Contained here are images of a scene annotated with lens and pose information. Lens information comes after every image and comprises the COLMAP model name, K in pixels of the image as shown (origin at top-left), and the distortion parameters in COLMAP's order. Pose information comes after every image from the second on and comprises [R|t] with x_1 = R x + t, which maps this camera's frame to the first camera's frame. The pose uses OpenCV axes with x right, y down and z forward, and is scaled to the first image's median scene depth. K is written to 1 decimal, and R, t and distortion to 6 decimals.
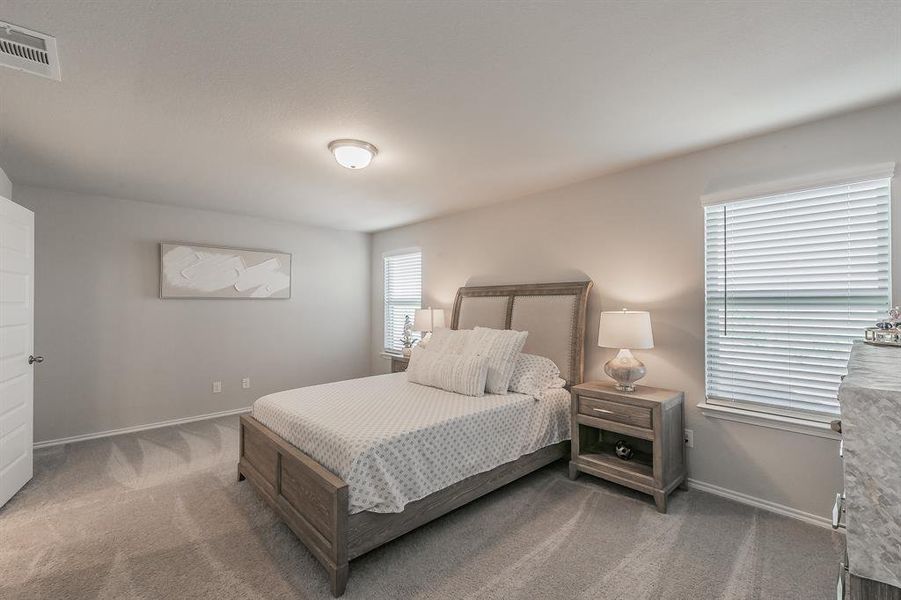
lens RADIAL K [[392.0, 0, 447.9], [0, 392.0, 301.4], [0, 0, 1]] dist [-0.000289, 0.000037]
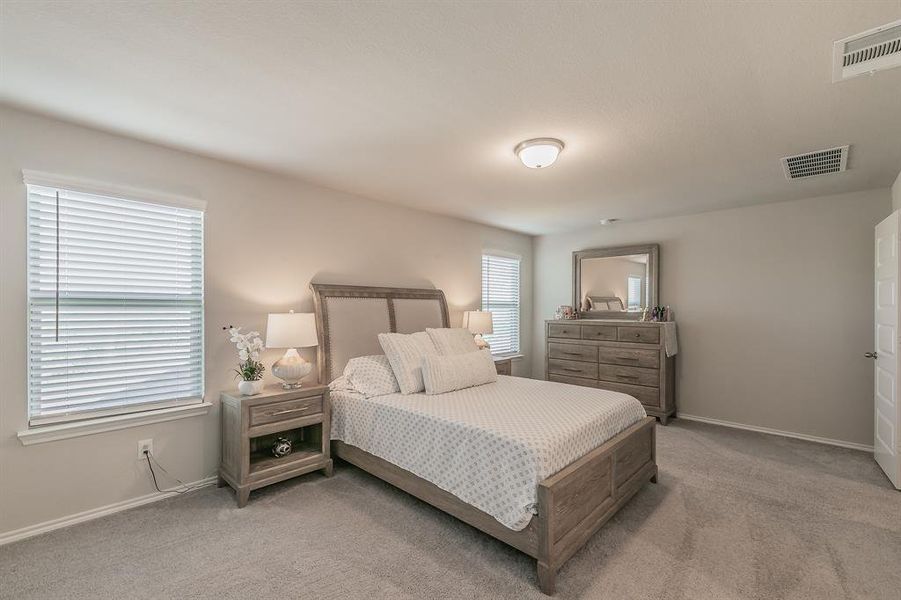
lens RADIAL K [[390.1, 0, 439.2], [0, 390.1, 308.5], [0, 0, 1]] dist [-0.000693, 0.000086]
pose [[-0.052168, -0.002111, 0.998636, -0.579041], [-0.012041, 0.999926, 0.001484, 0.006742], [-0.998566, -0.011947, -0.052190, 0.617437]]
